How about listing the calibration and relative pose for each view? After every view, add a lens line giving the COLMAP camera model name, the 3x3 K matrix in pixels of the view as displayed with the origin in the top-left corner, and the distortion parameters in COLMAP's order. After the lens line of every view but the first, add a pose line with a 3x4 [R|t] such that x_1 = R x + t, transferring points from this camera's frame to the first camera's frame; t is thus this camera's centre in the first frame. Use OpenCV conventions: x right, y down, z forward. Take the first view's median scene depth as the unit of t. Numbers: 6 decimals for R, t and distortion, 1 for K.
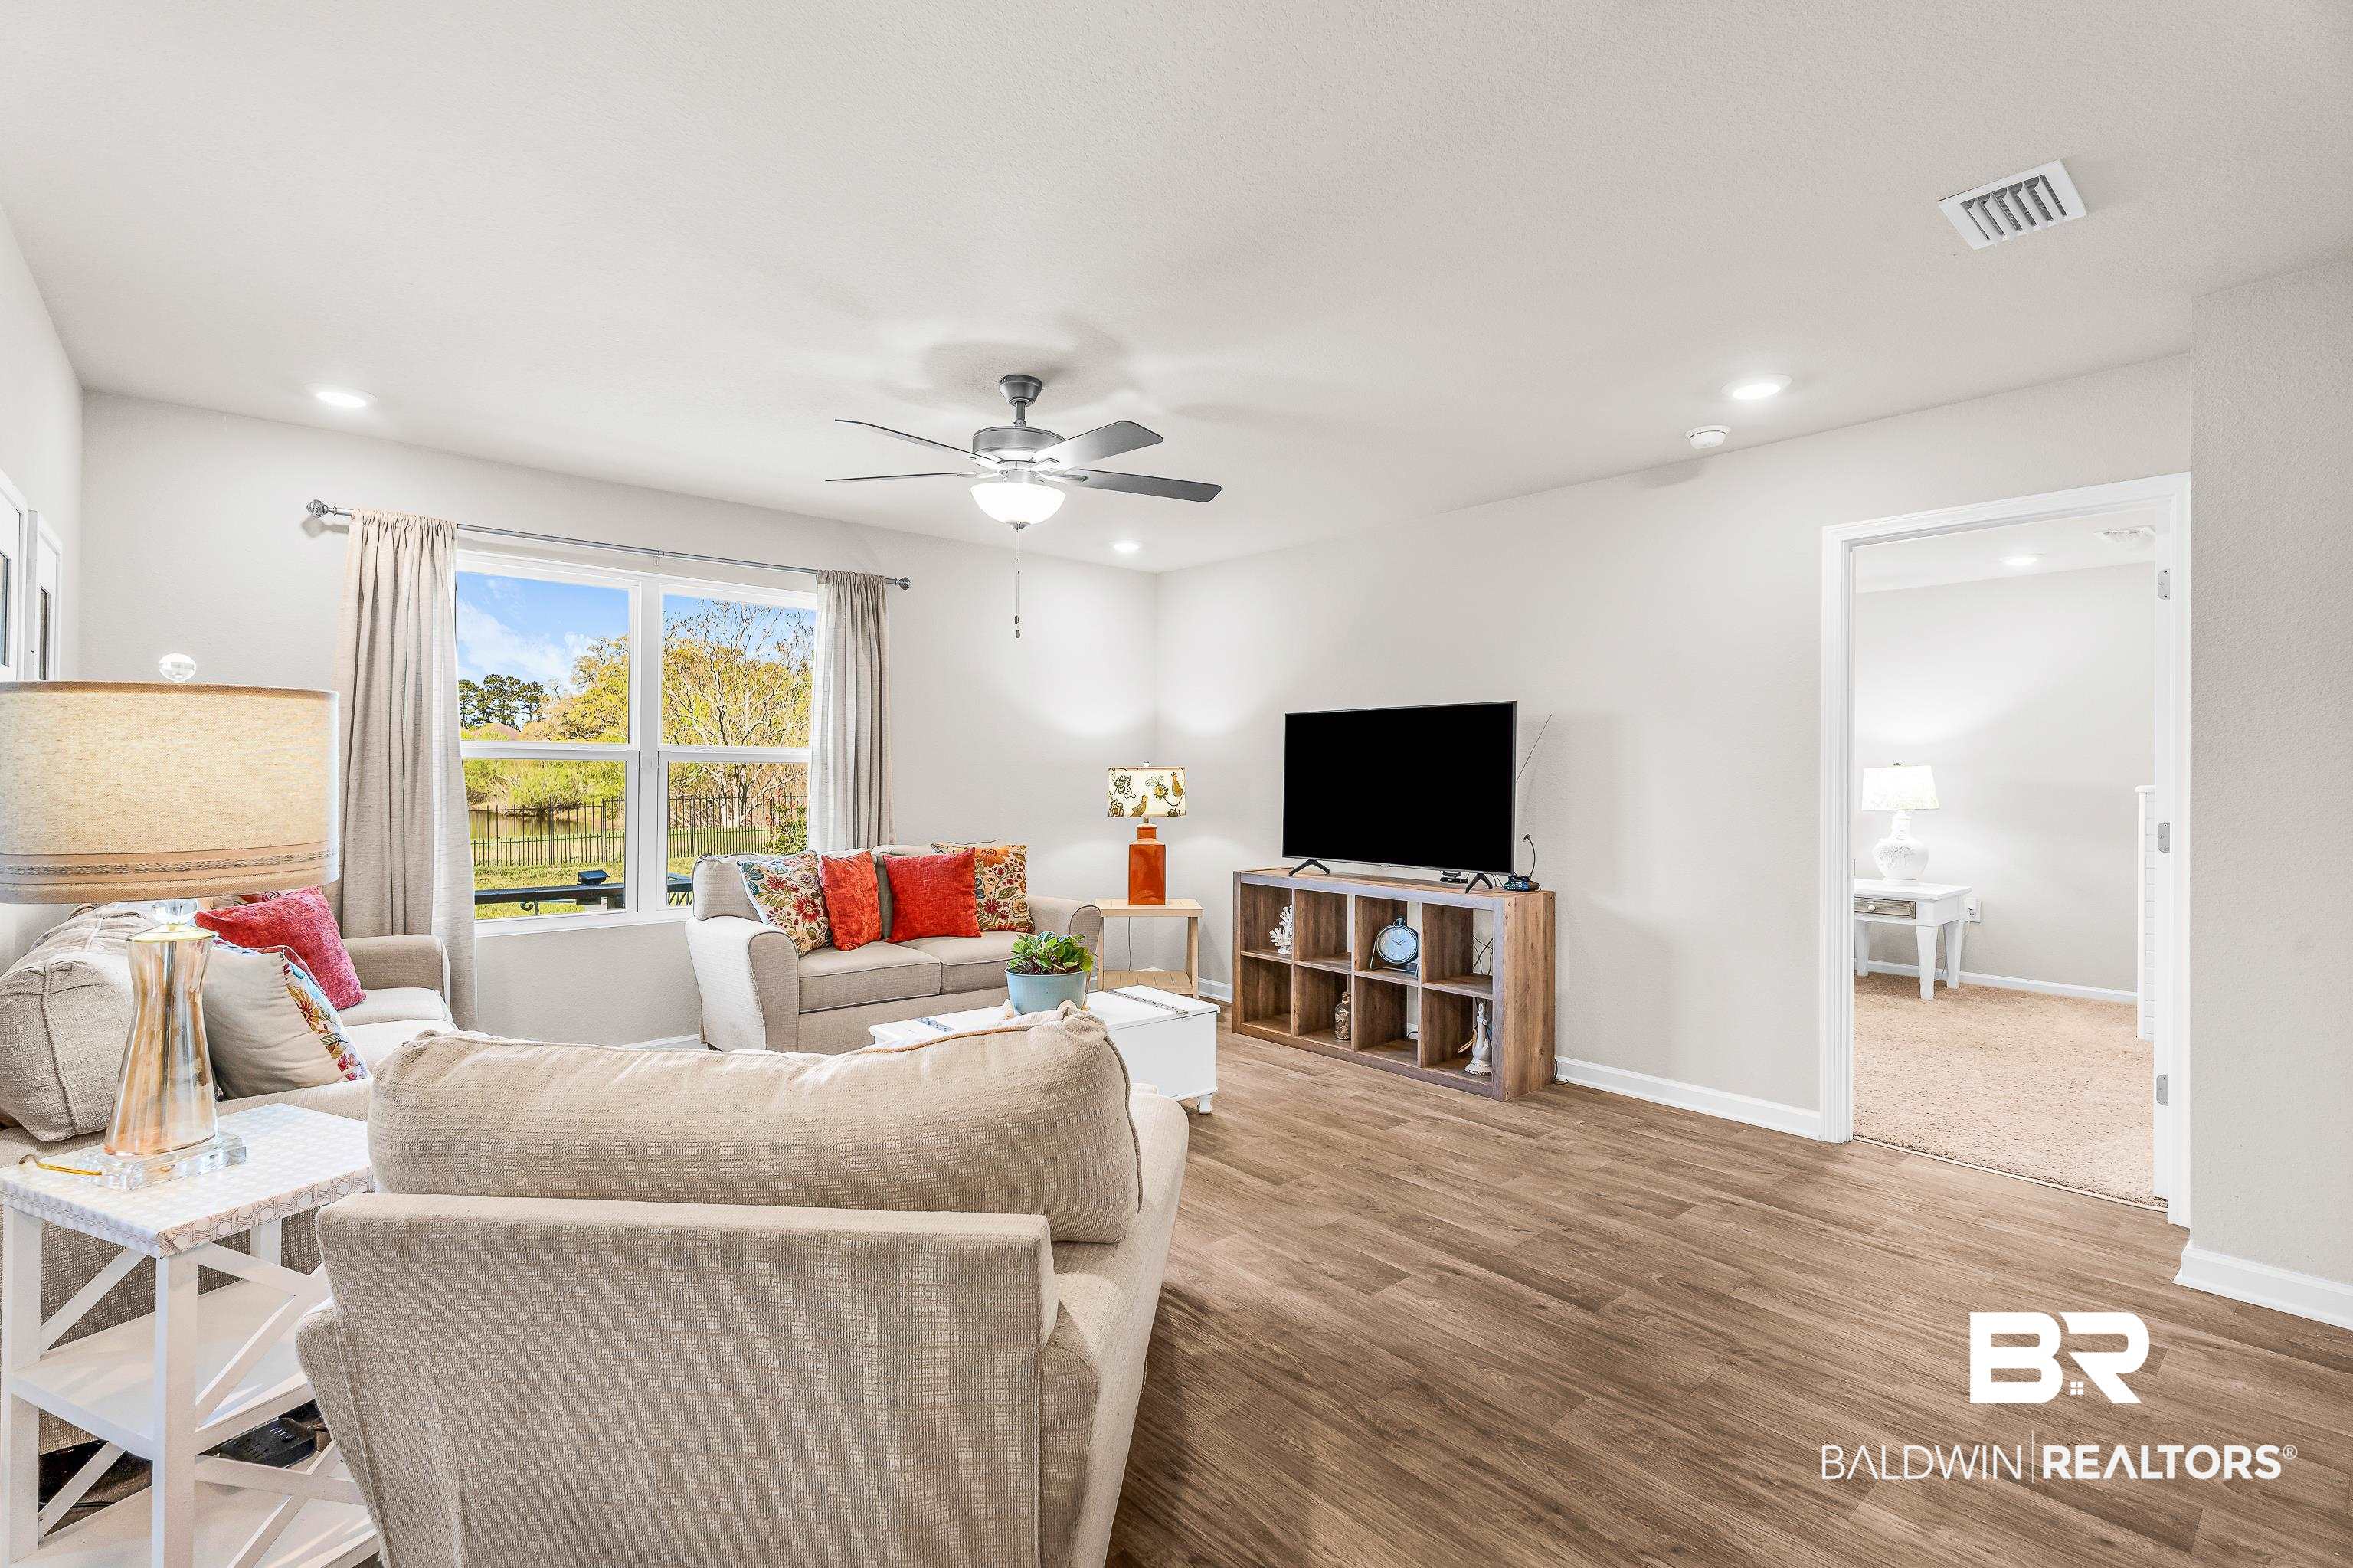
lens RADIAL K [[1069.6, 0, 1159.9], [0, 1069.6, 759.0], [0, 0, 1]] dist [0.004813, -0.000208]
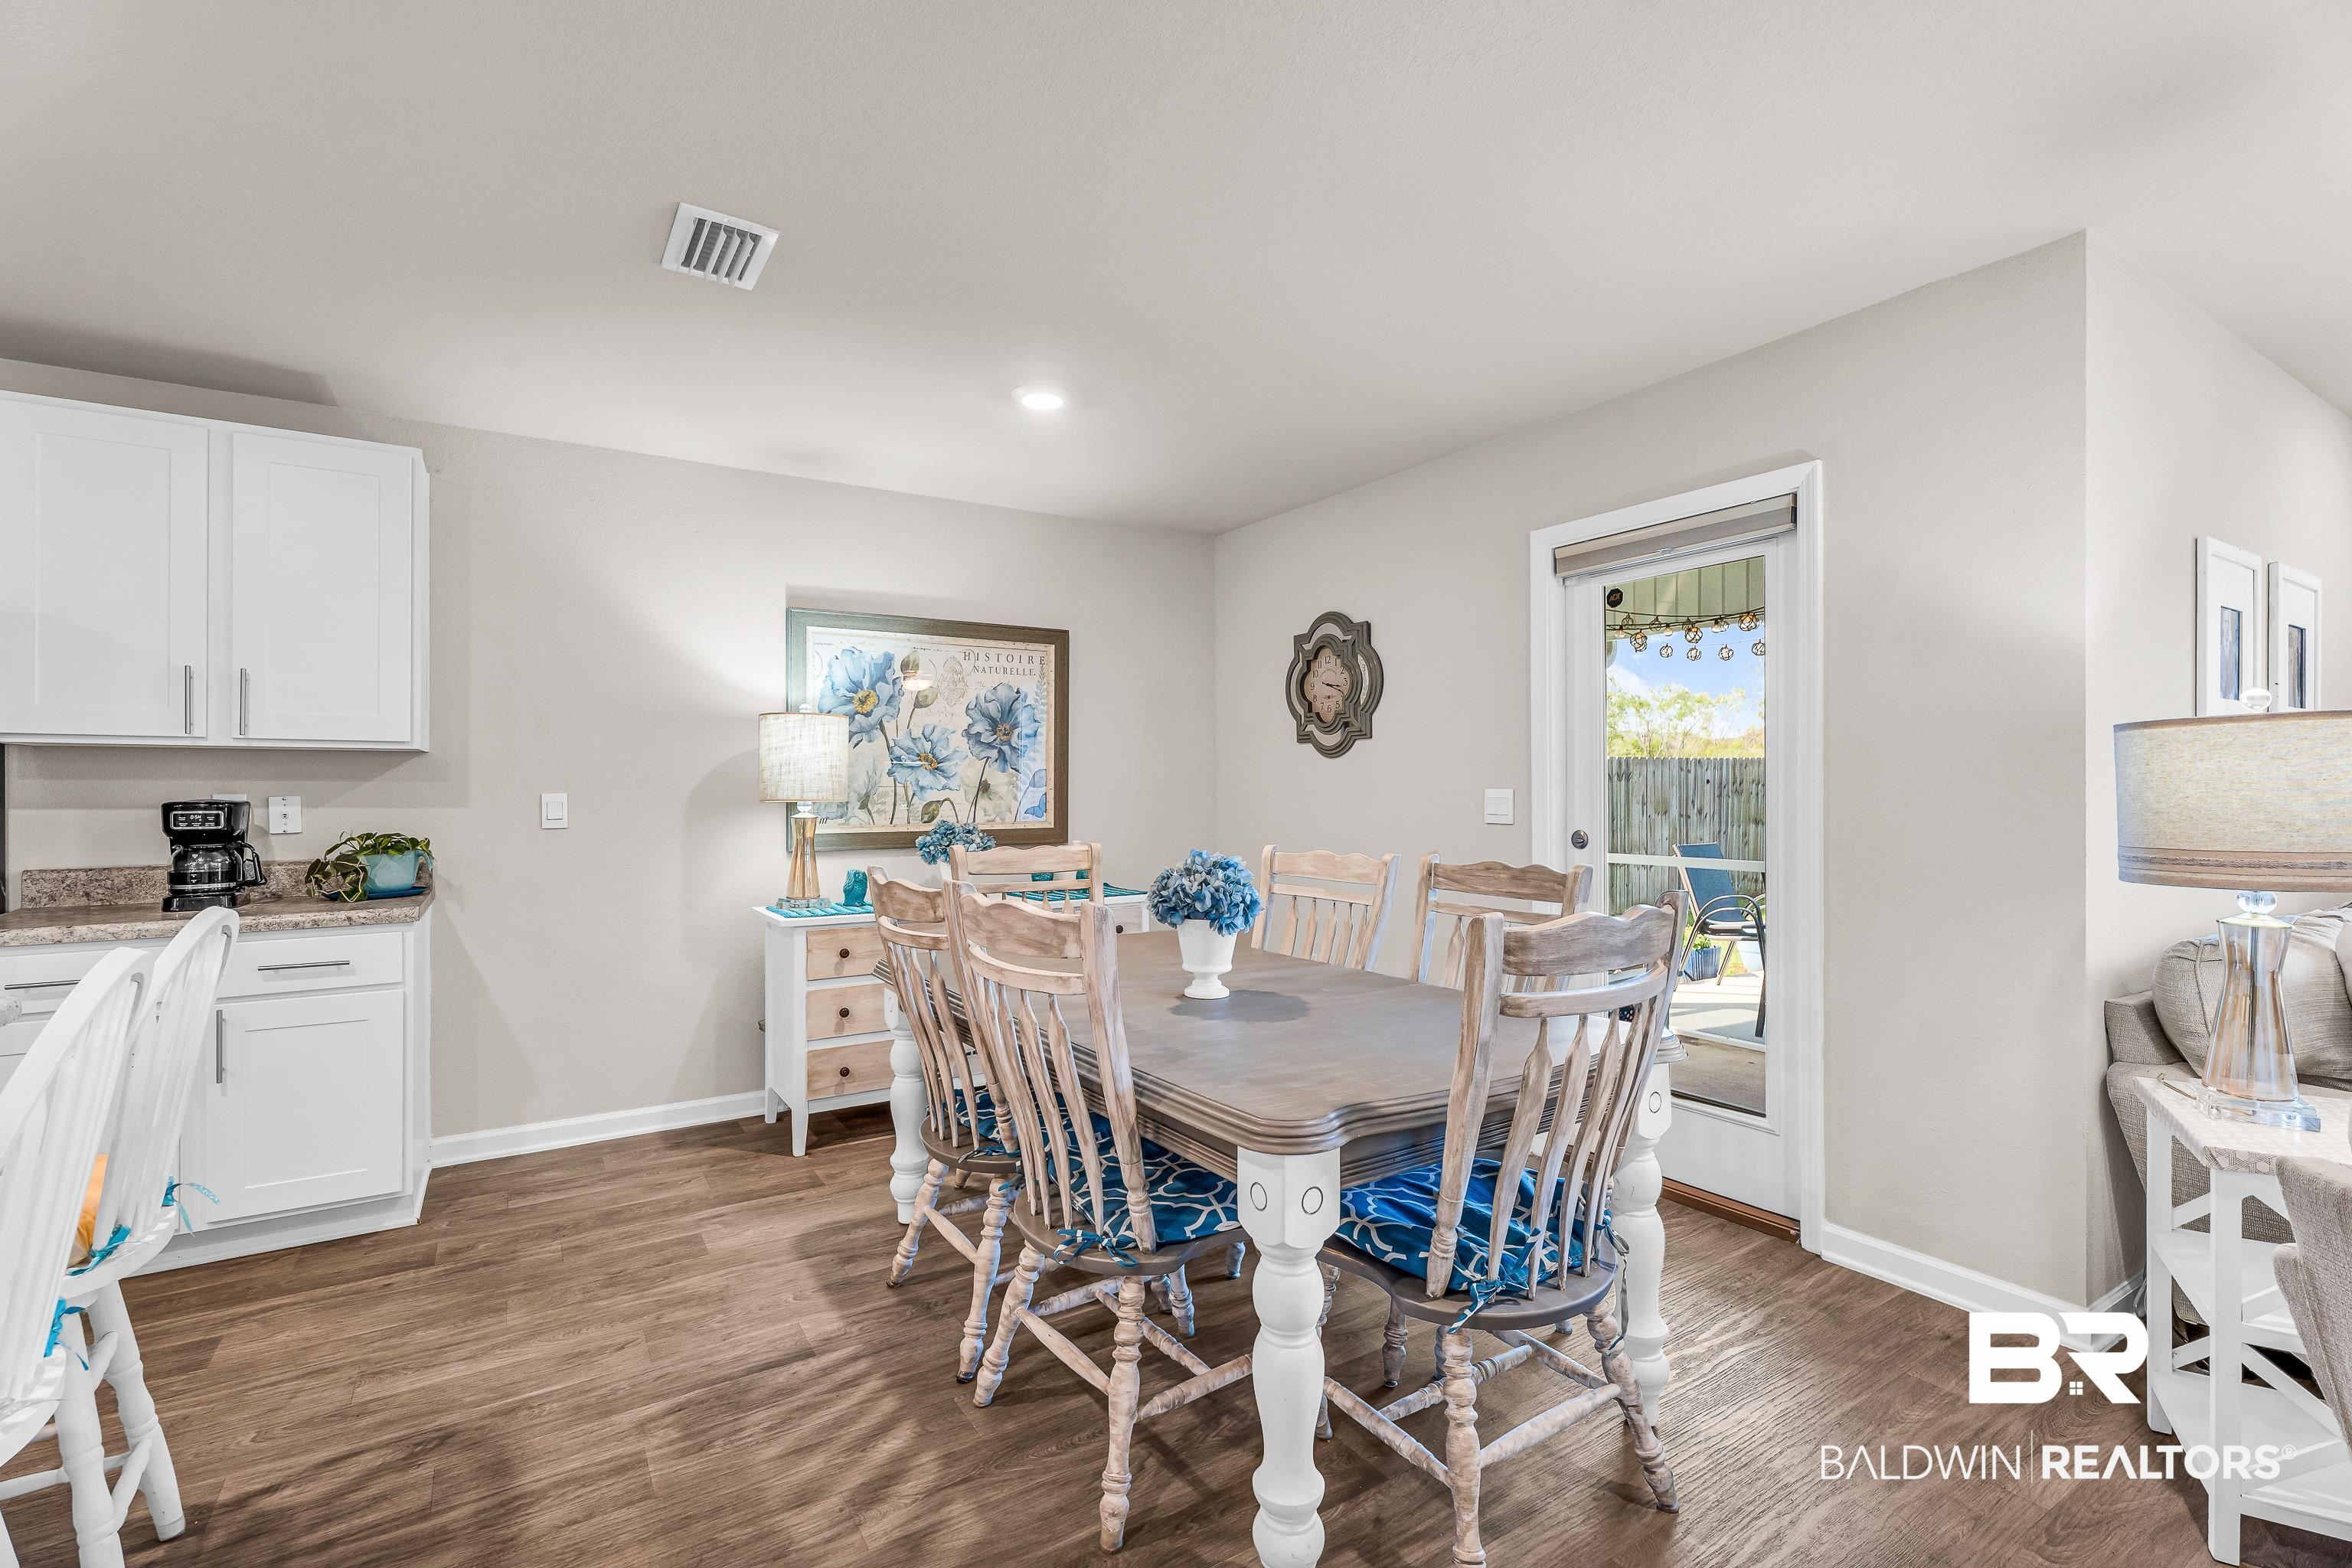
lens RADIAL K [[1069.1, 0, 1168.3], [0, 1069.1, 784.4], [0, 0, 1]] dist [0.004813, -0.000208]
pose [[-0.147212, -0.008547, -0.989068, 0.144780], [0.018995, 0.999754, -0.011466, 0.000119], [0.988923, -0.020475, -0.147013, -0.007310]]
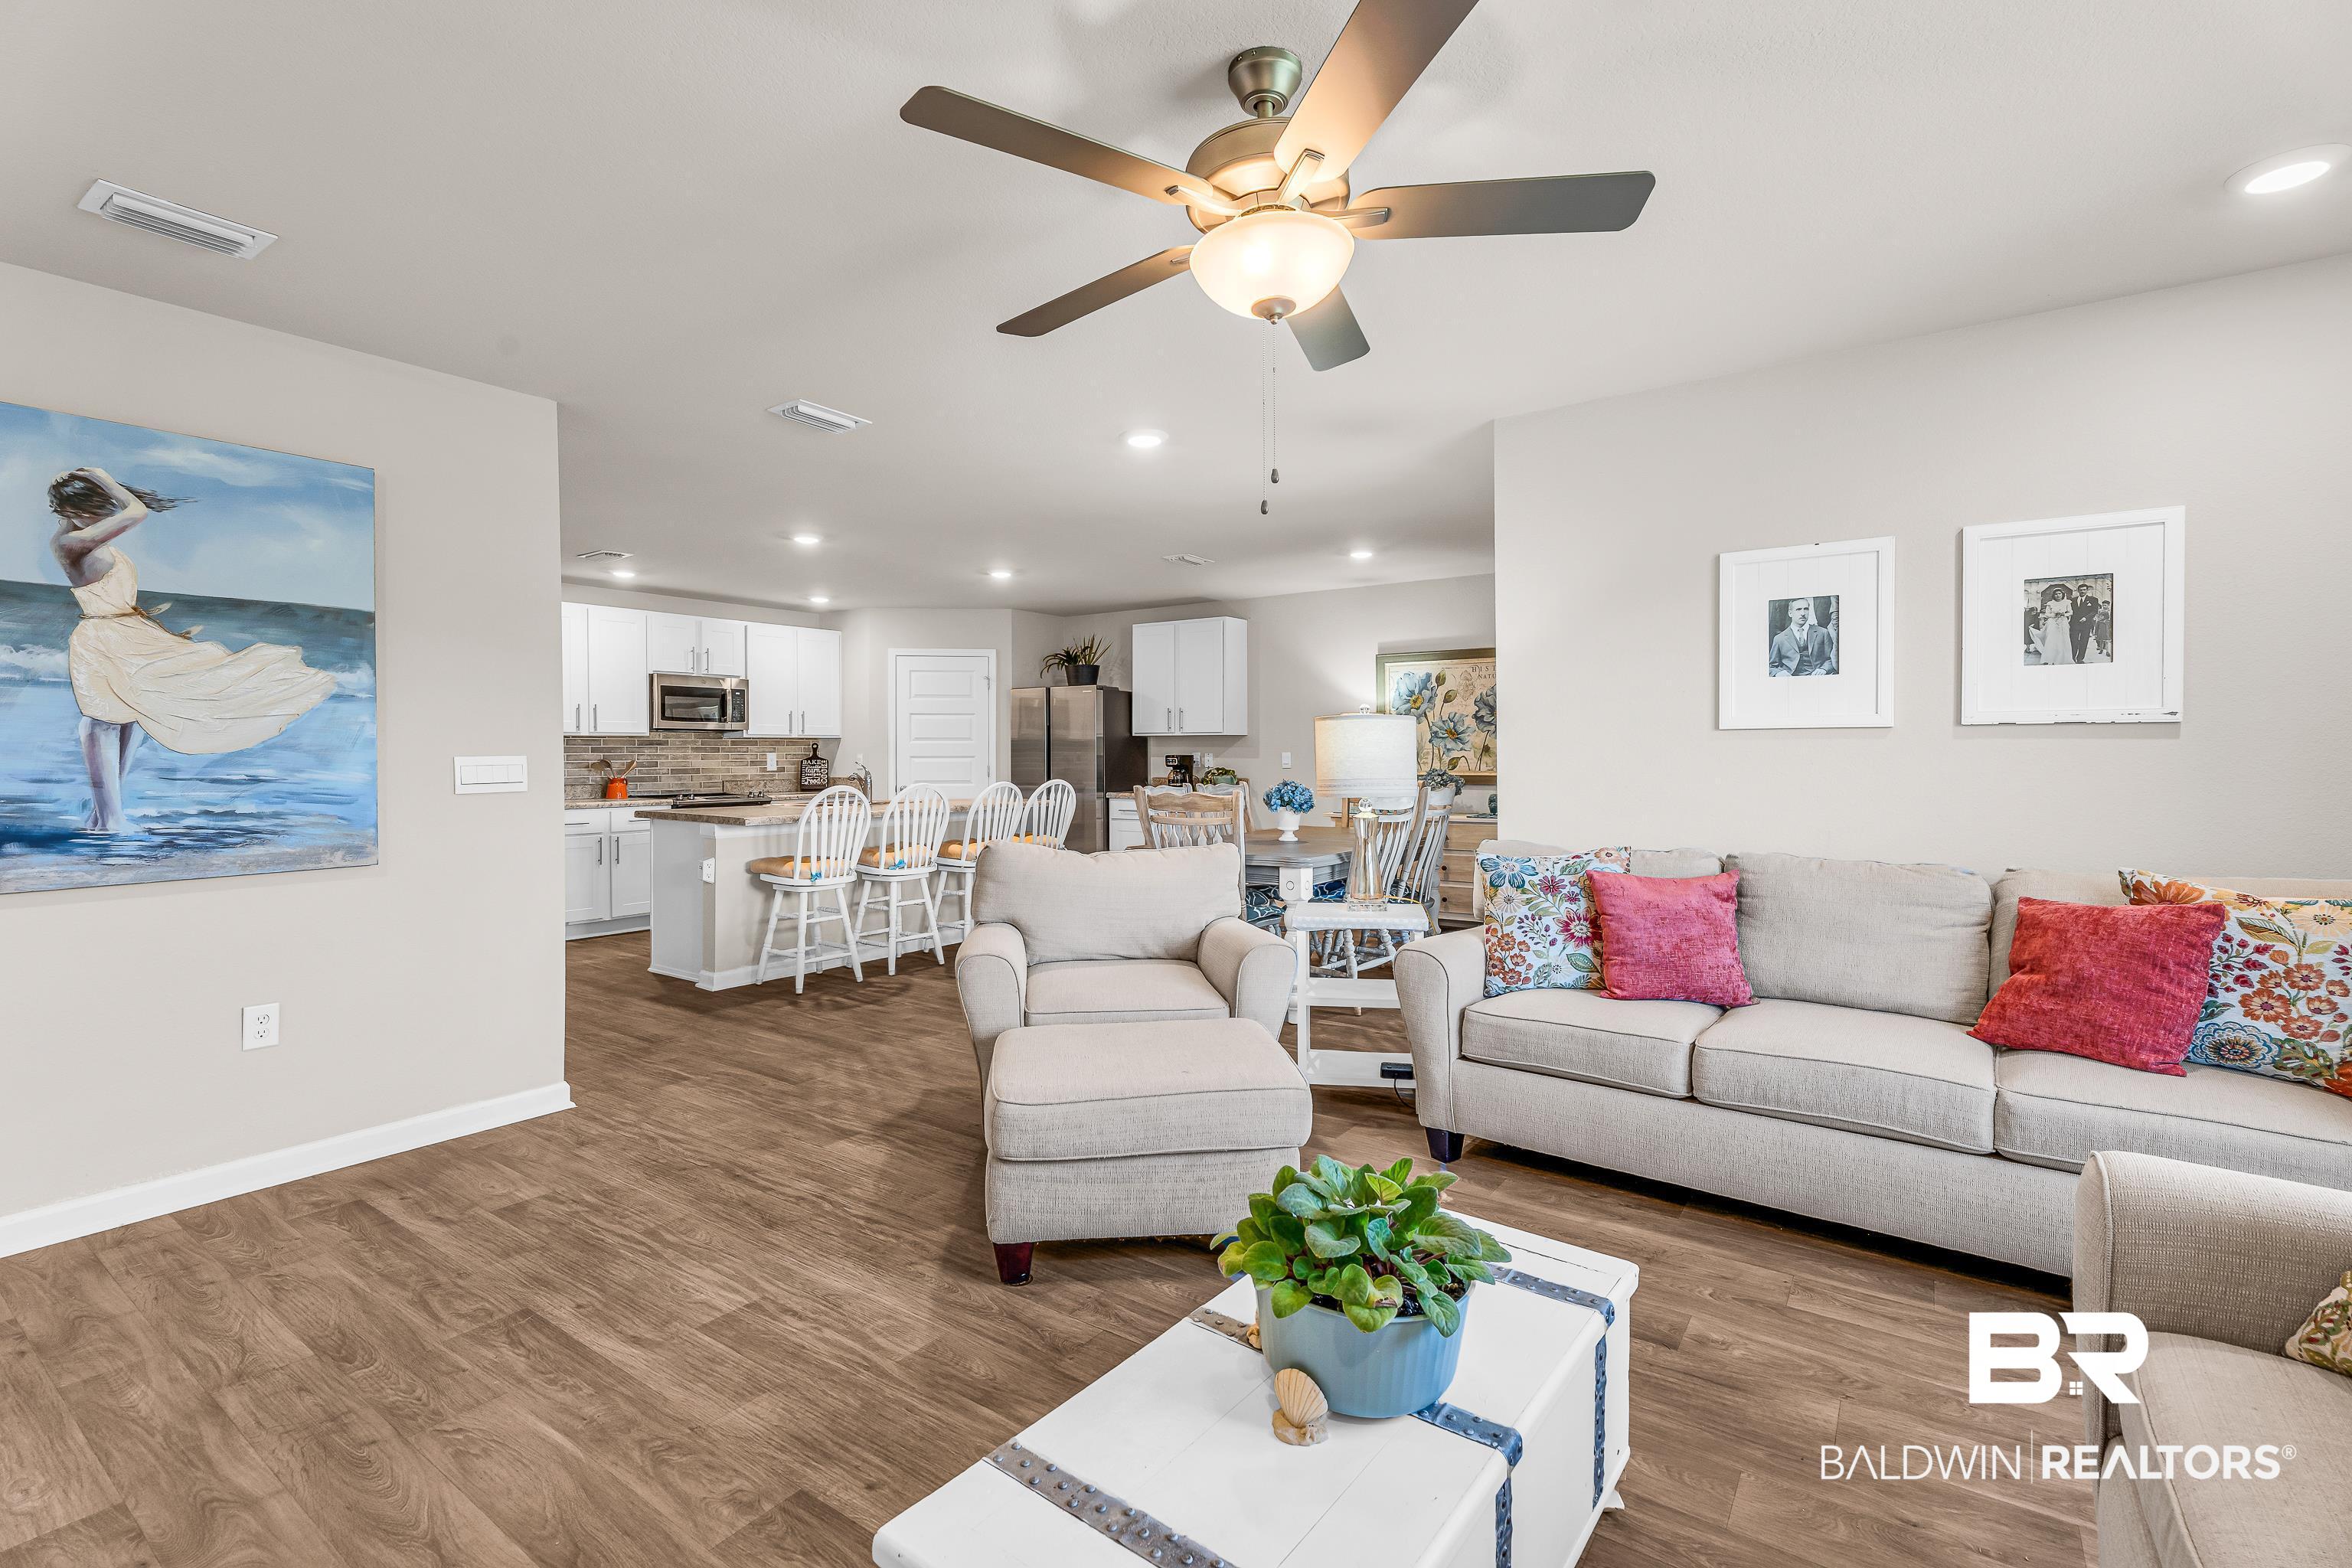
lens RADIAL K [[1069.1, 0, 1178.6], [0, 1069.1, 764.6], [0, 0, 1]] dist [0.004813, -0.000208]
pose [[-0.969773, 0.000229, -0.244011, 0.038889], [0.001766, 0.999980, -0.006081, 0.020229], [0.244004, -0.006328, -0.969753, 1.093107]]
